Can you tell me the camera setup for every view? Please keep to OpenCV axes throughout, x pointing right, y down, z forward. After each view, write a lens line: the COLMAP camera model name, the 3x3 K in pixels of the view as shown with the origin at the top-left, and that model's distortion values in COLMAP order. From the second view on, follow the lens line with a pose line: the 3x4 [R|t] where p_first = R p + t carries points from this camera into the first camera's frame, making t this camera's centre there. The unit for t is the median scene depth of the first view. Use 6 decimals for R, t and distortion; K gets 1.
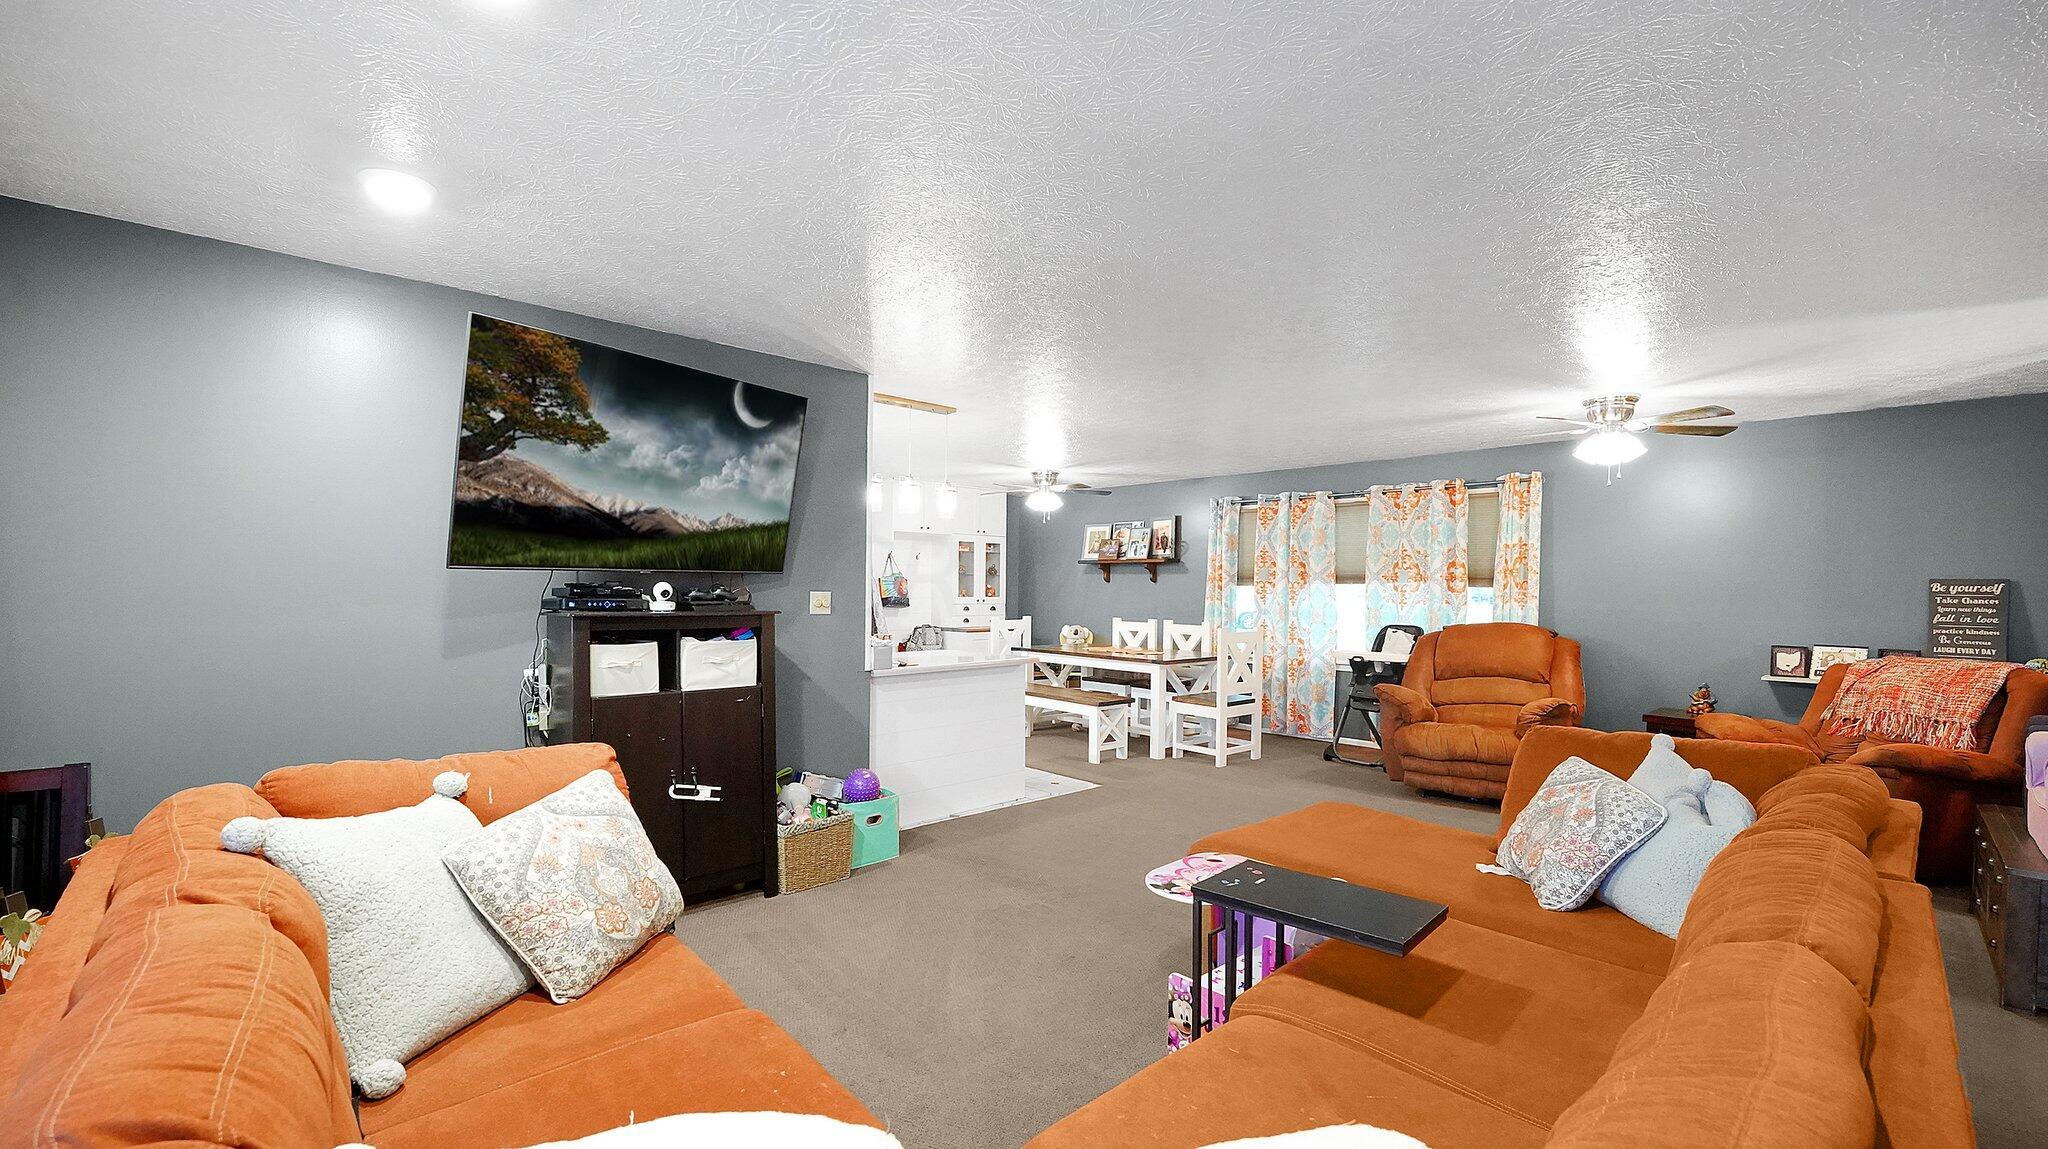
lens RADIAL K [[847.9, 0, 993.6], [0, 847.9, 601.4], [0, 0, 1]] dist [-0.036180, 0.009744]
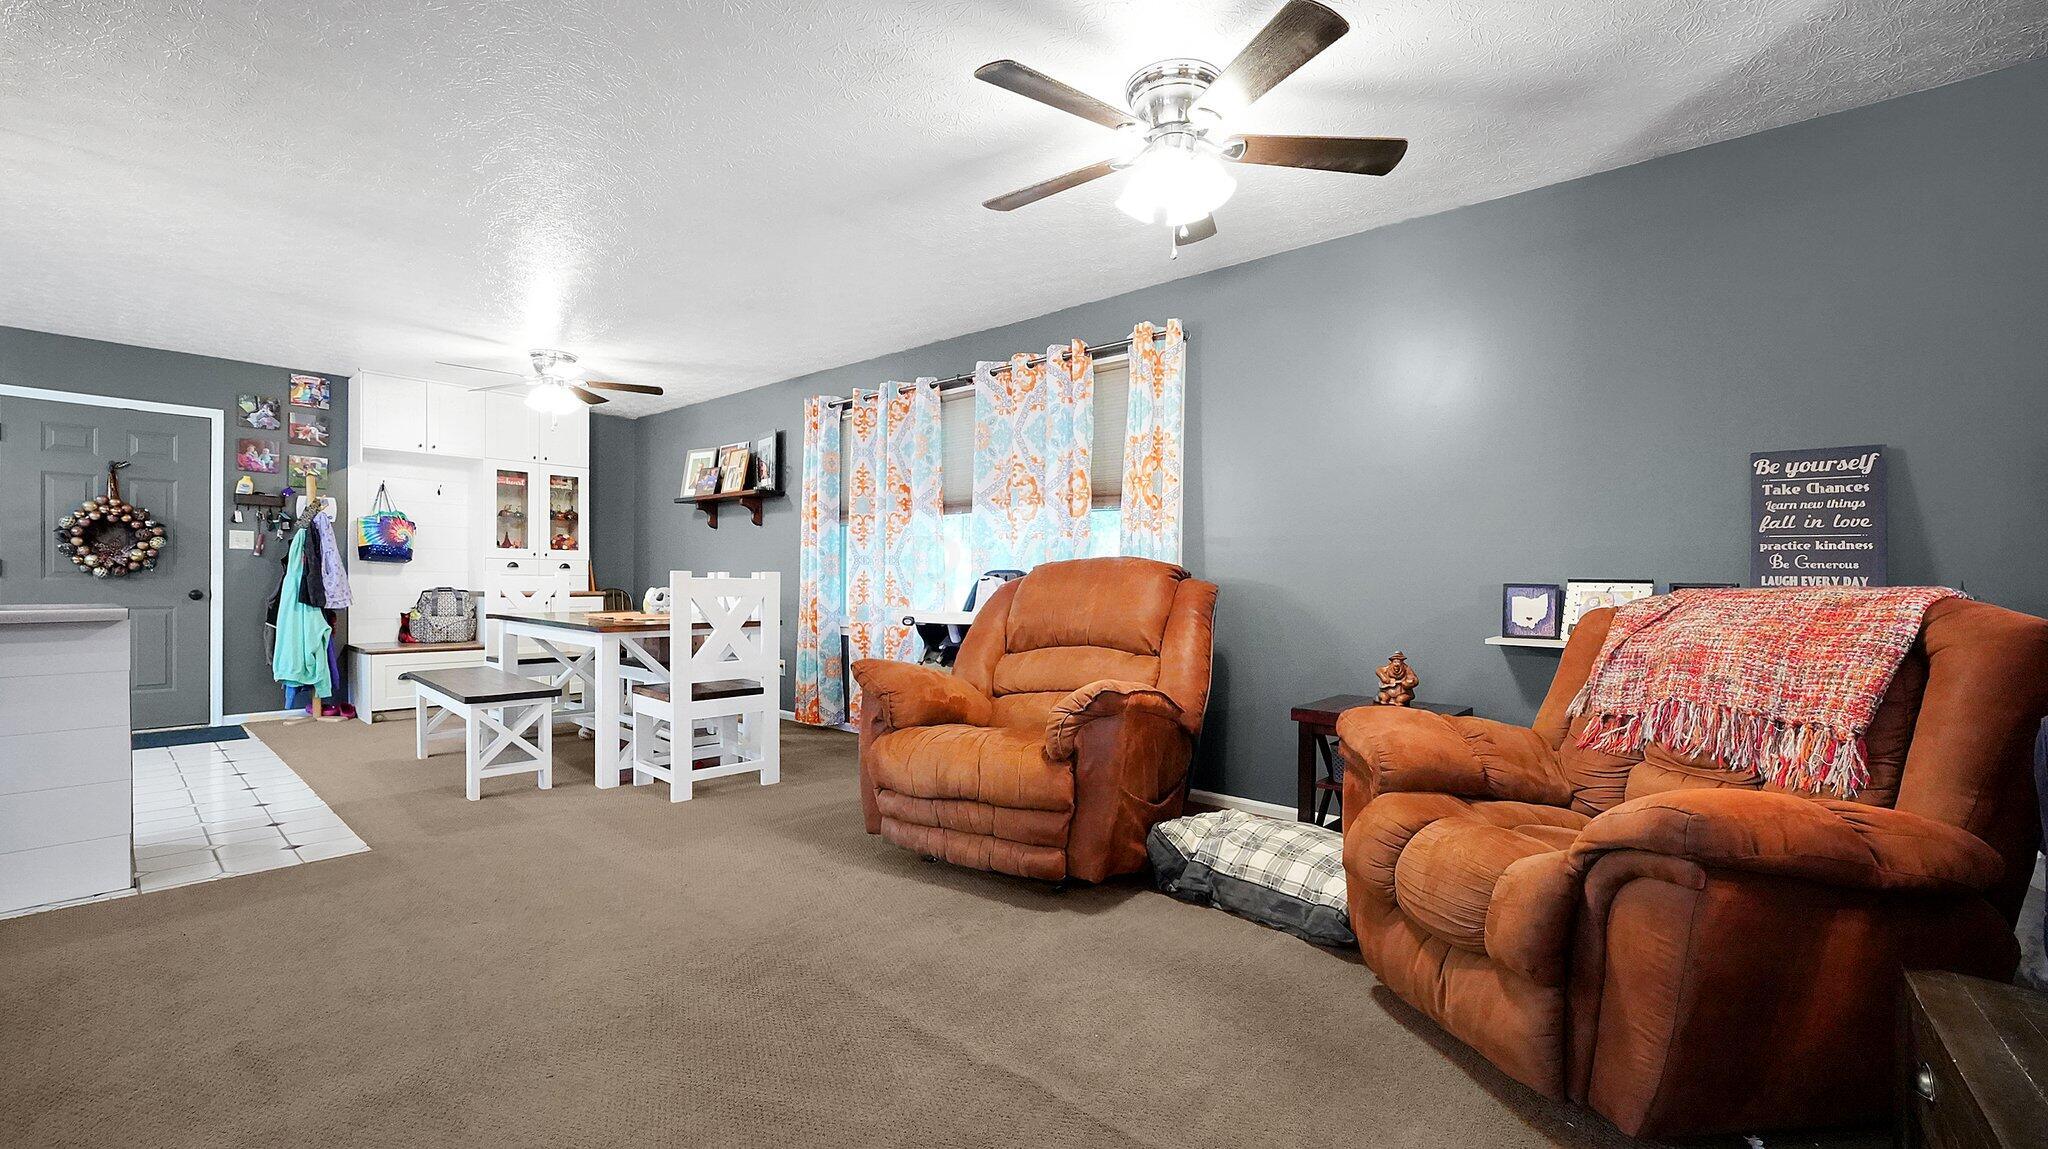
lens RADIAL K [[831.2, 0, 1002.5], [0, 831.2, 577.6], [0, 0, 1]] dist [-0.011141, 0.000264]
pose [[0.992208, -0.000743, 0.124594, 0.388046], [0.002789, 0.999864, -0.016252, 0.042369], [-0.124565, 0.016473, 0.992075, 0.350302]]
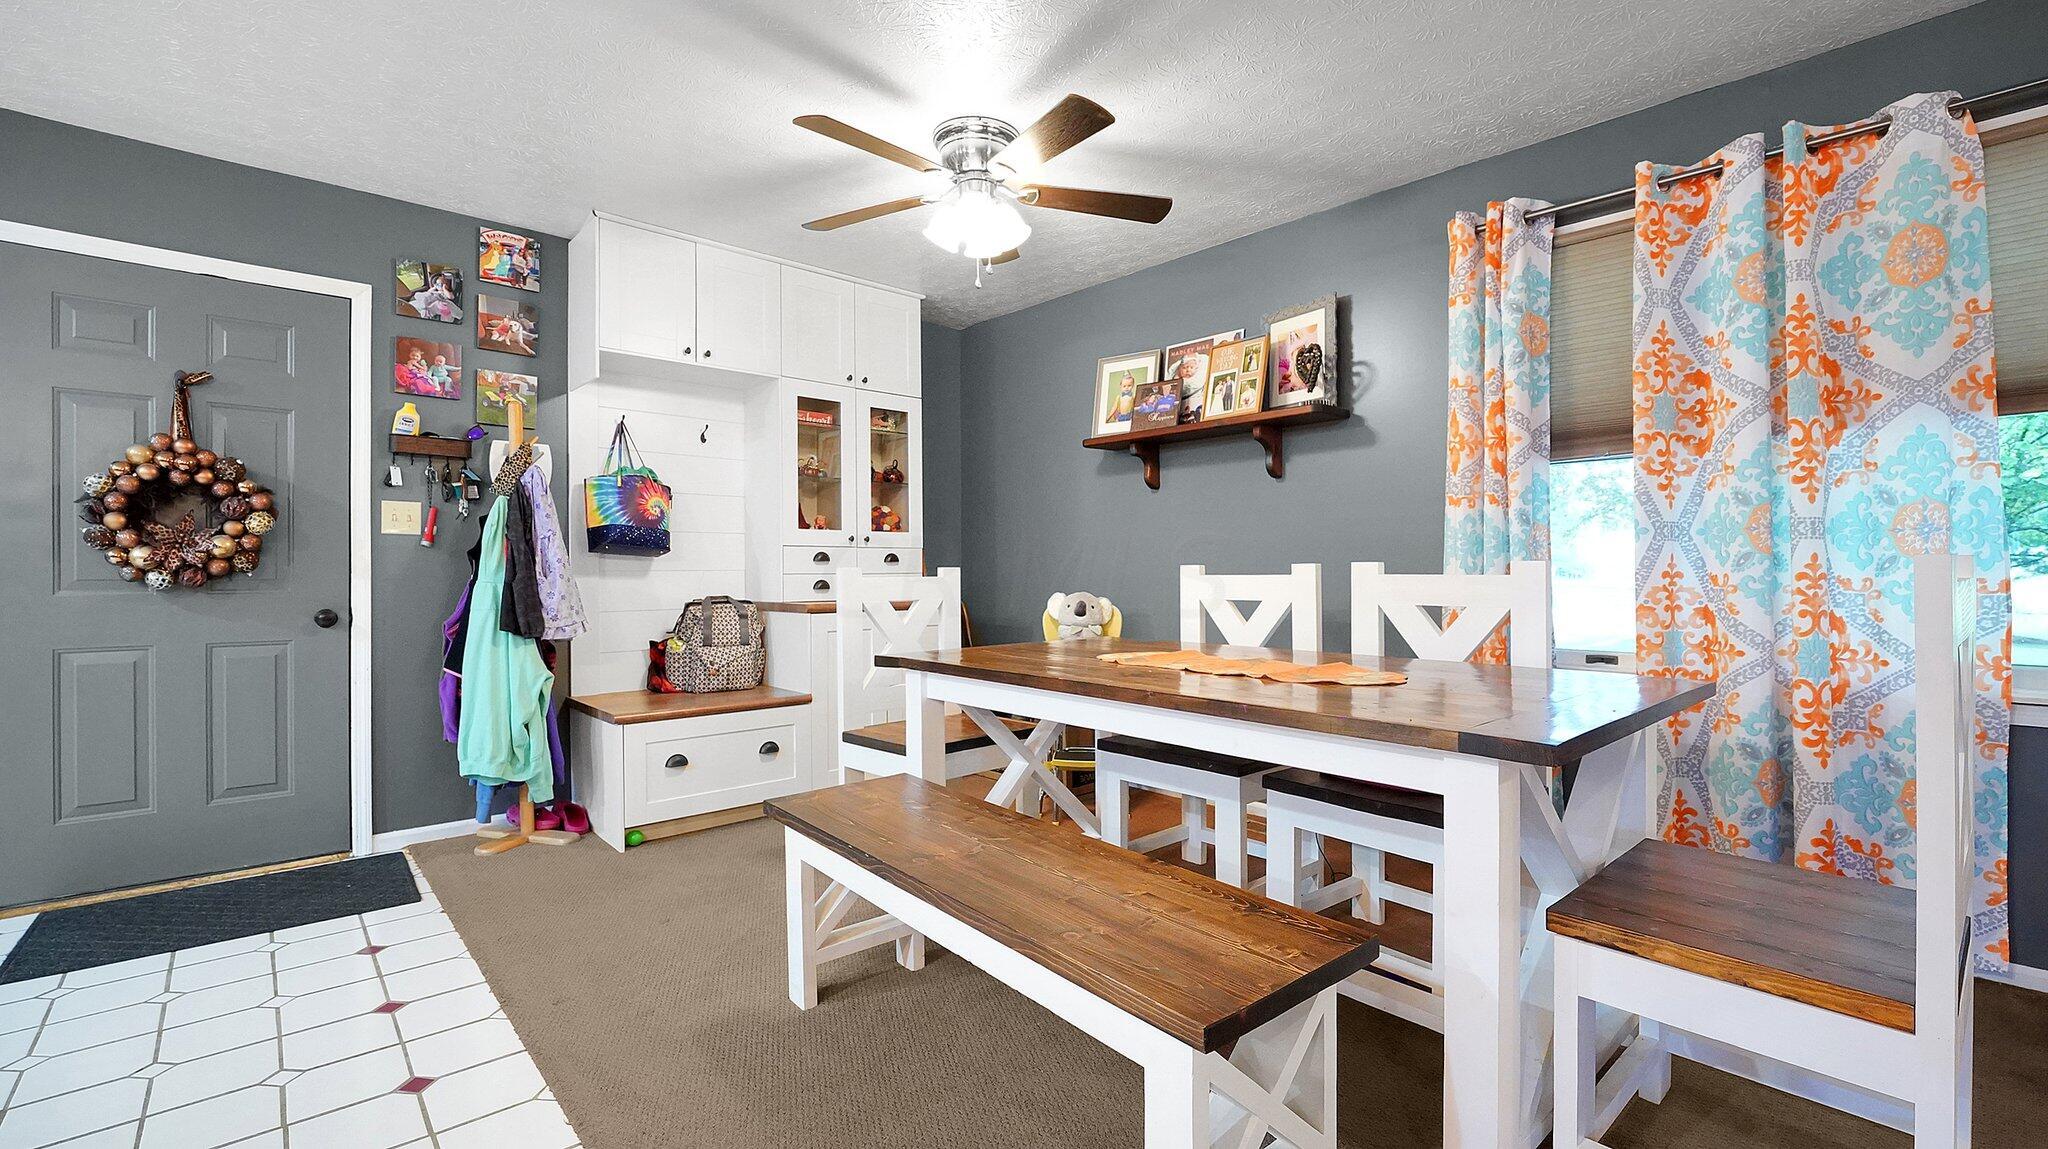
lens RADIAL K [[856.6, 0, 1030.8], [0, 856.6, 560.8], [0, 0, 1]] dist [-0.018894, -0.000065]
pose [[0.999489, -0.014034, 0.028729, 0.080676], [0.014834, 0.999503, -0.027810, 0.031830], [-0.028324, 0.028221, 0.999200, 0.768717]]
